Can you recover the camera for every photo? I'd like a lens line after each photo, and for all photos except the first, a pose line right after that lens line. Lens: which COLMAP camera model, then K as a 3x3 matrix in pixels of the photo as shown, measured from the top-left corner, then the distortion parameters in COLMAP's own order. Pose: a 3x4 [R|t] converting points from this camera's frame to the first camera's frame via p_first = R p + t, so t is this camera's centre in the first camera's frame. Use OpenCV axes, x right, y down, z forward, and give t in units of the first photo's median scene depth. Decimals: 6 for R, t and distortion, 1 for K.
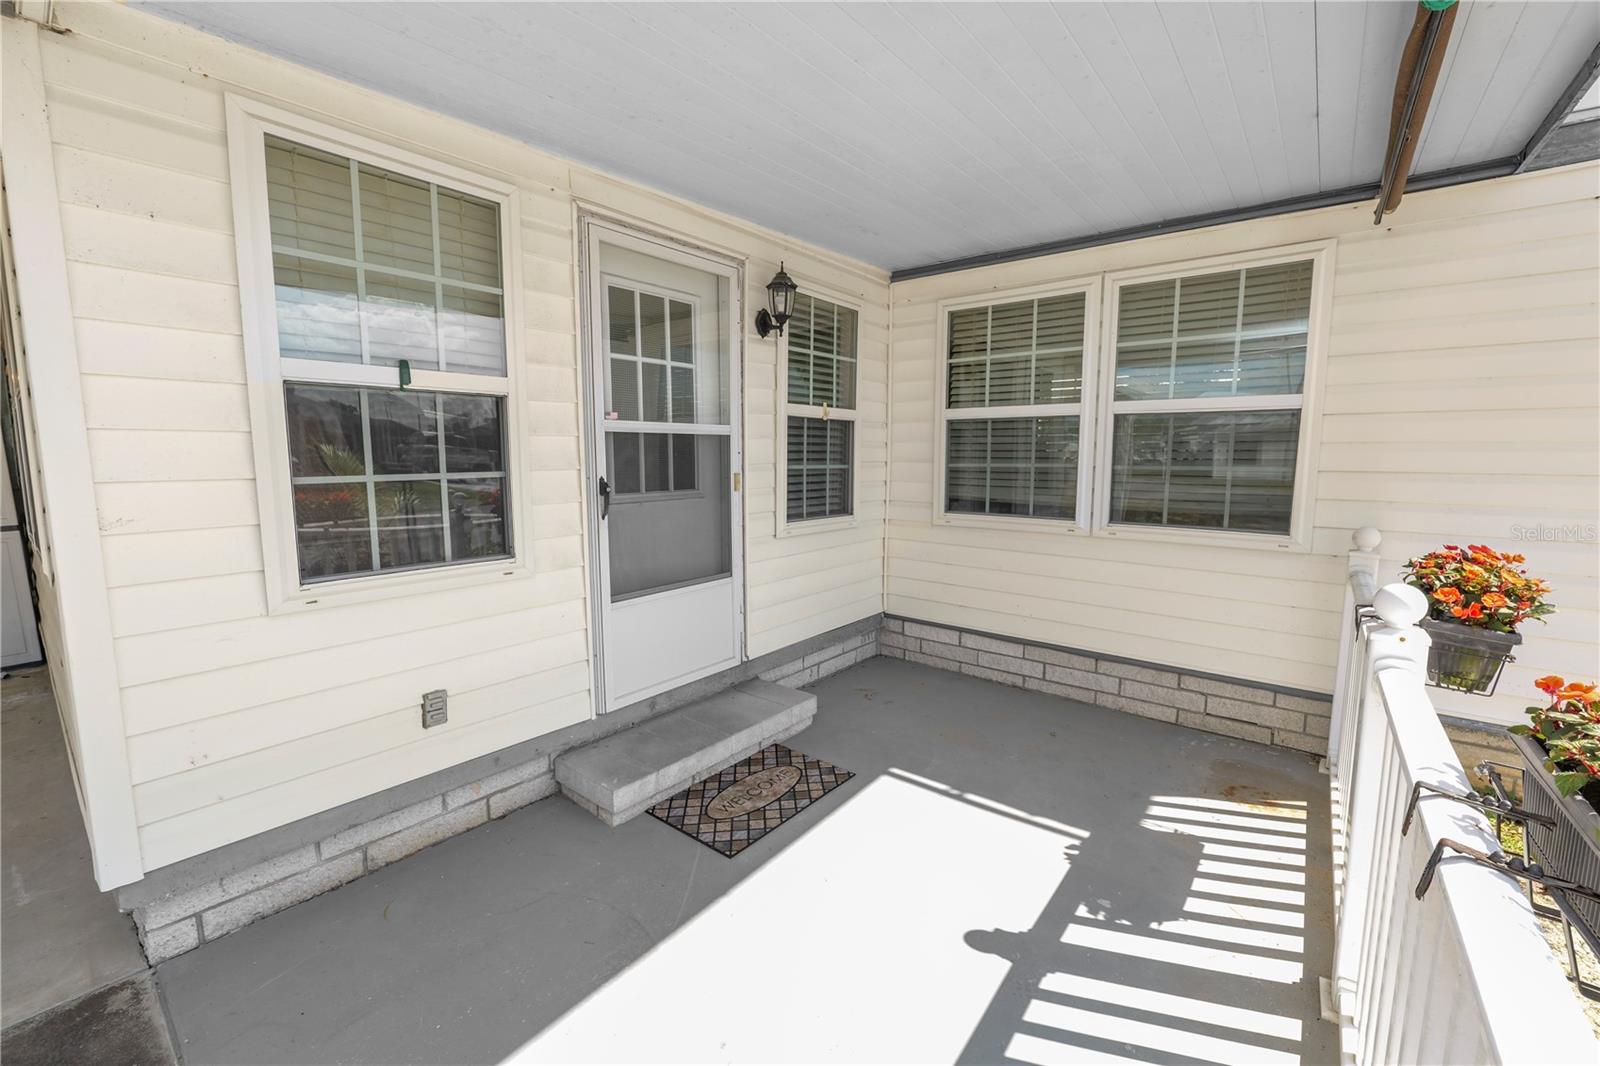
lens RADIAL K [[650.8, 0, 803.7], [0, 650.8, 528.1], [0, 0, 1]] dist [-0.014540, 0.001414]
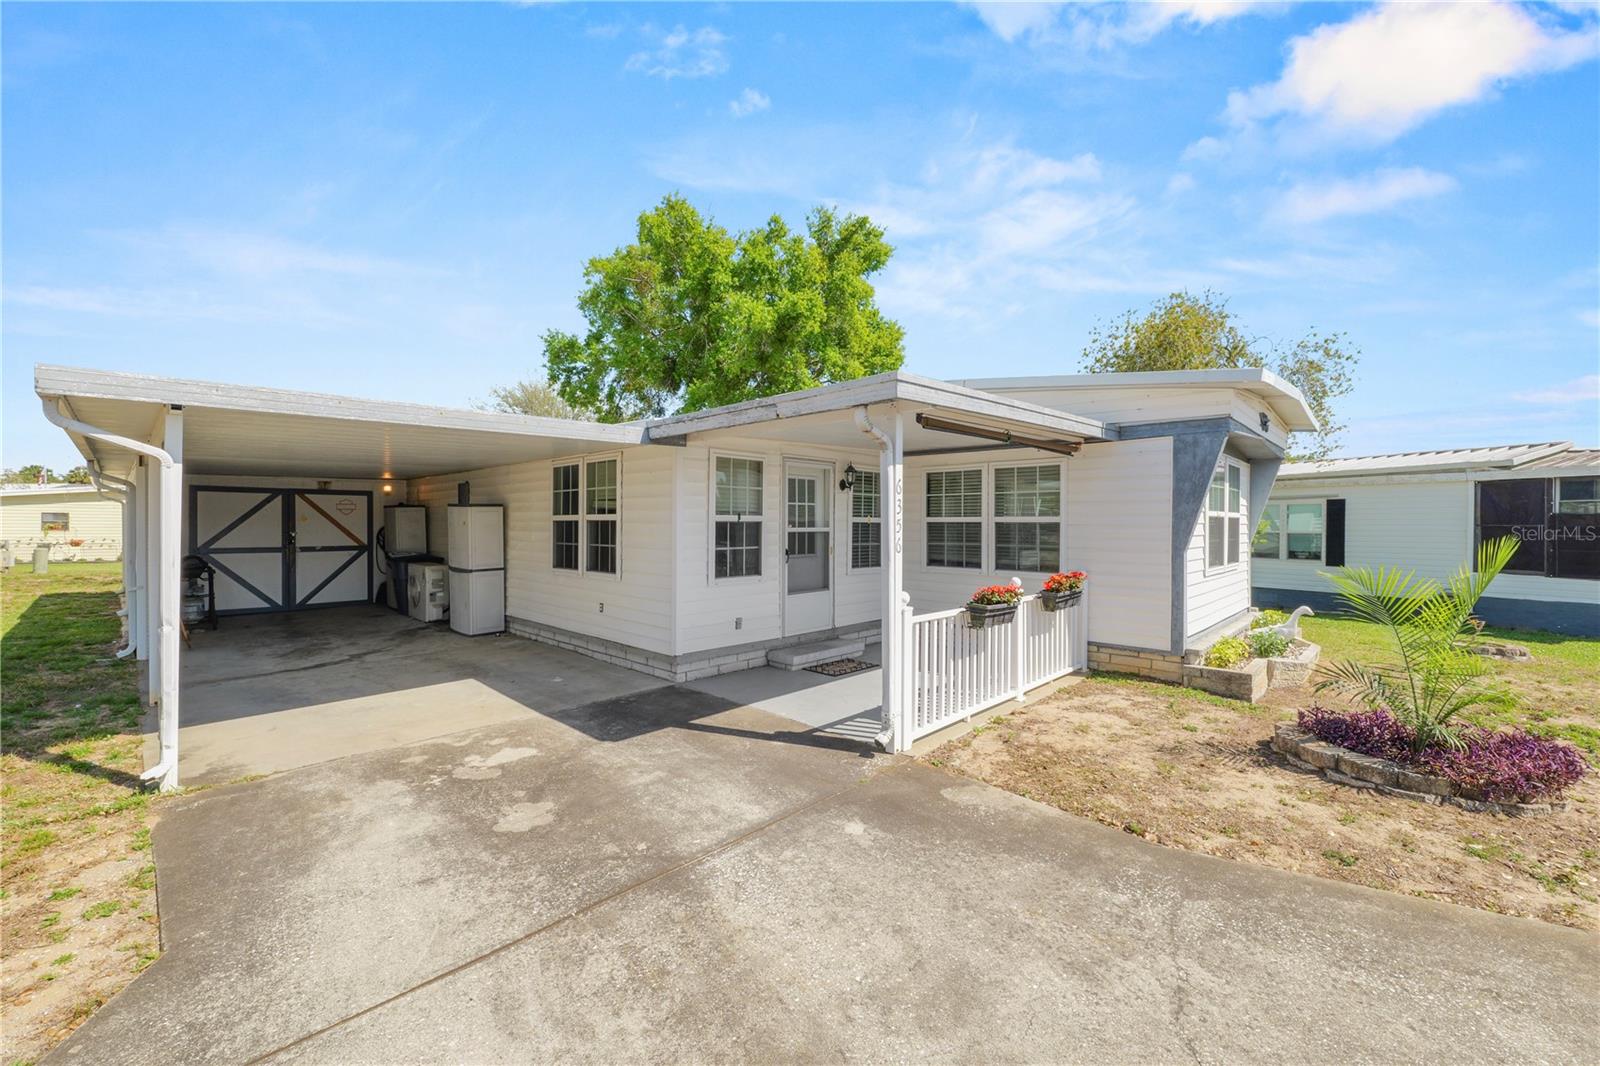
lens RADIAL K [[650.8, 0, 796.1], [0, 650.8, 526.8], [0, 0, 1]] dist [-0.014540, 0.001414]
pose [[0.996047, 0.002987, -0.088776, -0.020202], [-0.012841, 0.993778, -0.110632, 0.113113], [0.087893, 0.111335, 0.989889, -1.447764]]
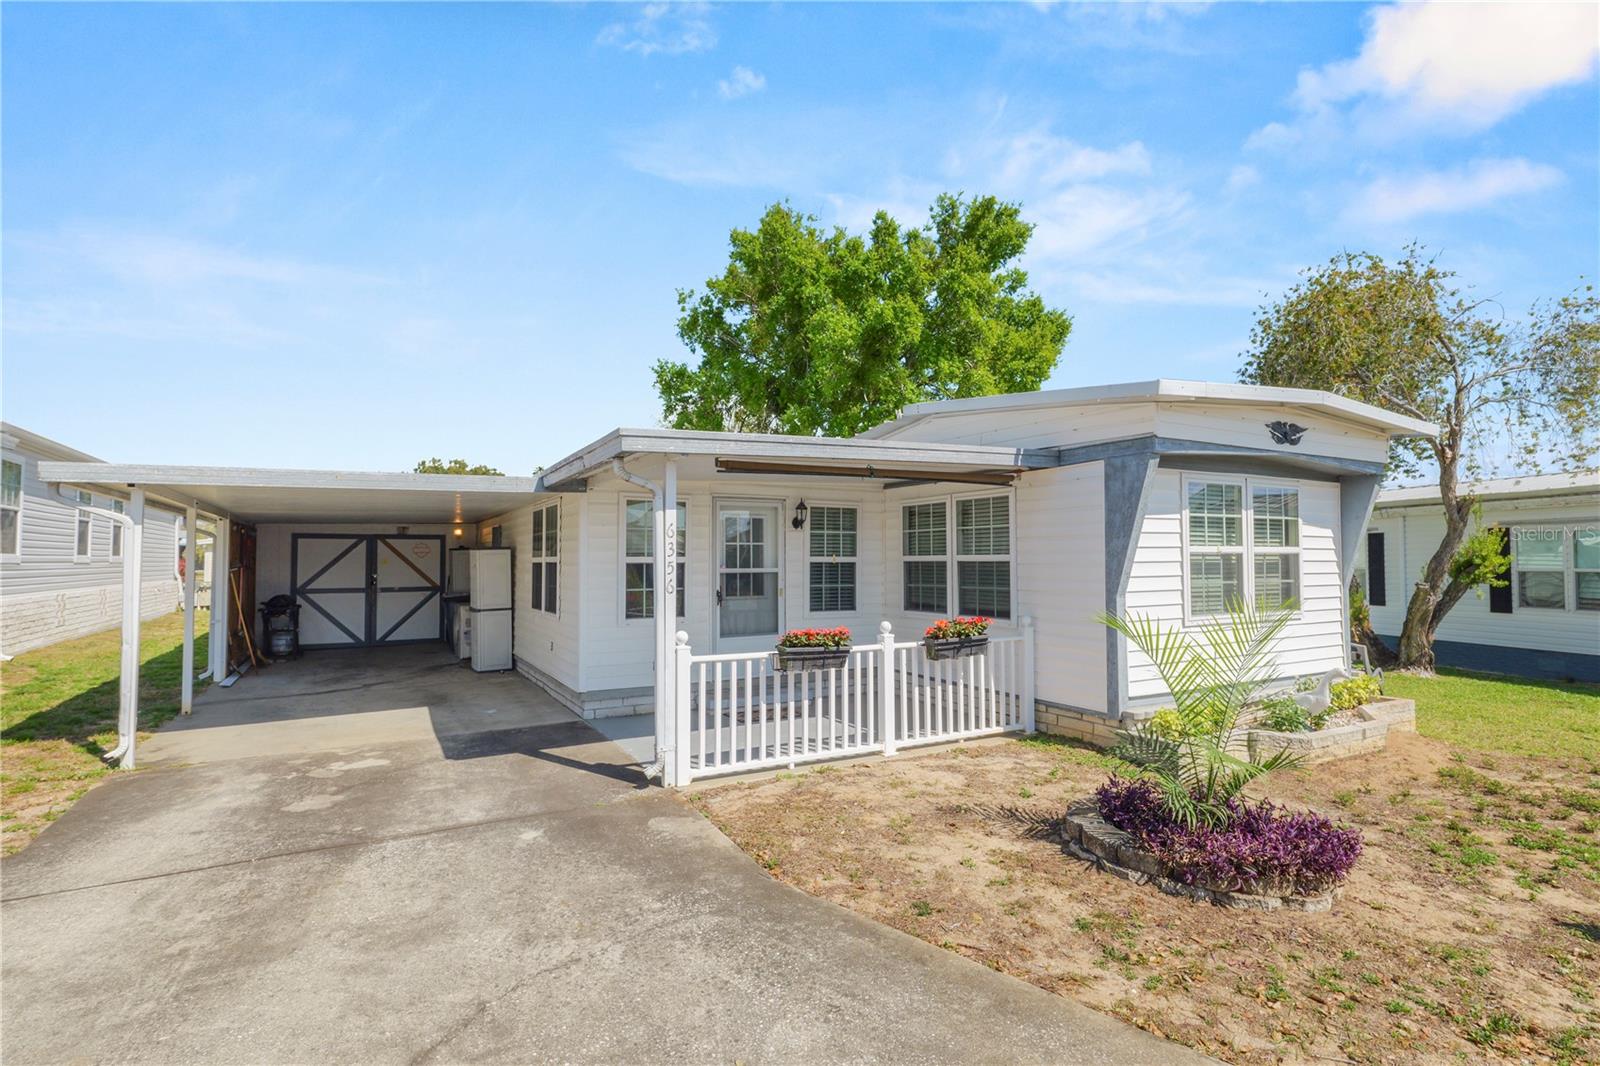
lens RADIAL K [[787.0, 0, 805.0], [0, 787.0, 537.2], [0, 0, 1]] dist [0.003314, -0.001363]
pose [[0.926967, -0.015932, -0.374803, 1.039213], [-0.038893, 0.989632, -0.138258, 0.118438], [0.373120, 0.142738, 0.916737, -1.570440]]
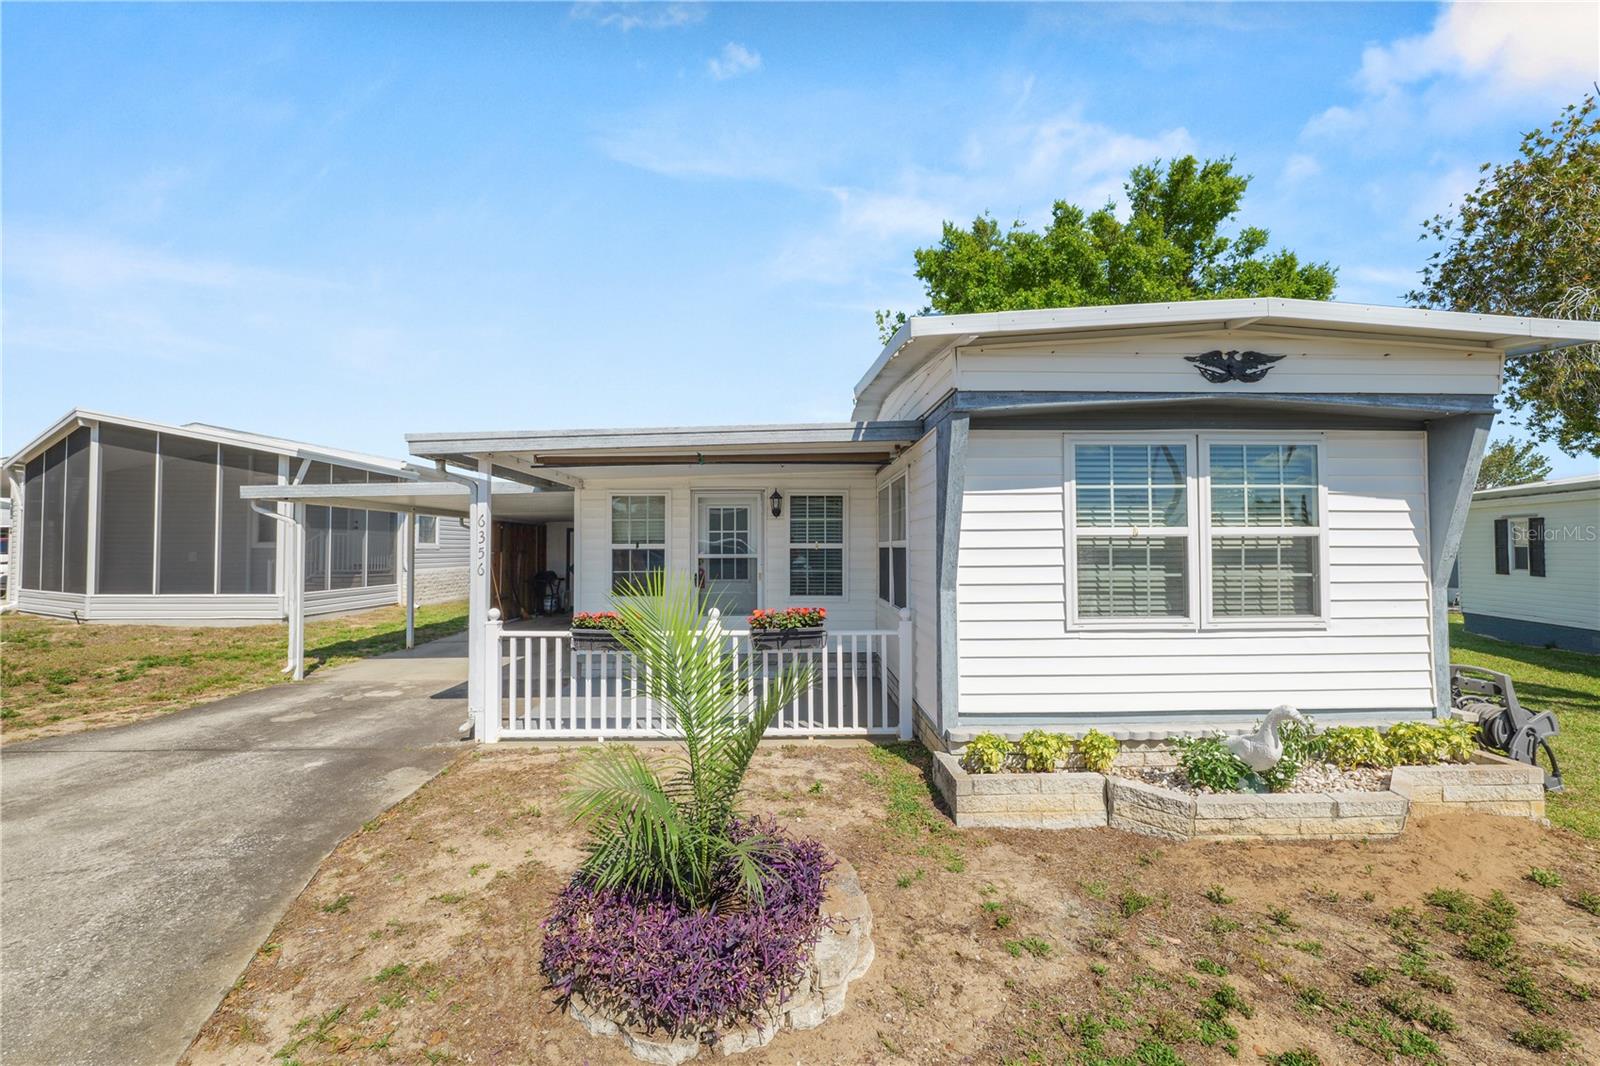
lens RADIAL K [[650.8, 0, 801.7], [0, 650.8, 532.9], [0, 0, 1]] dist [-0.014540, 0.001414]
pose [[0.638957, -0.022244, -0.768921, 1.934955], [-0.085153, 0.991393, -0.099440, -0.004124], [0.764515, 0.129014, 0.631564, -0.464155]]
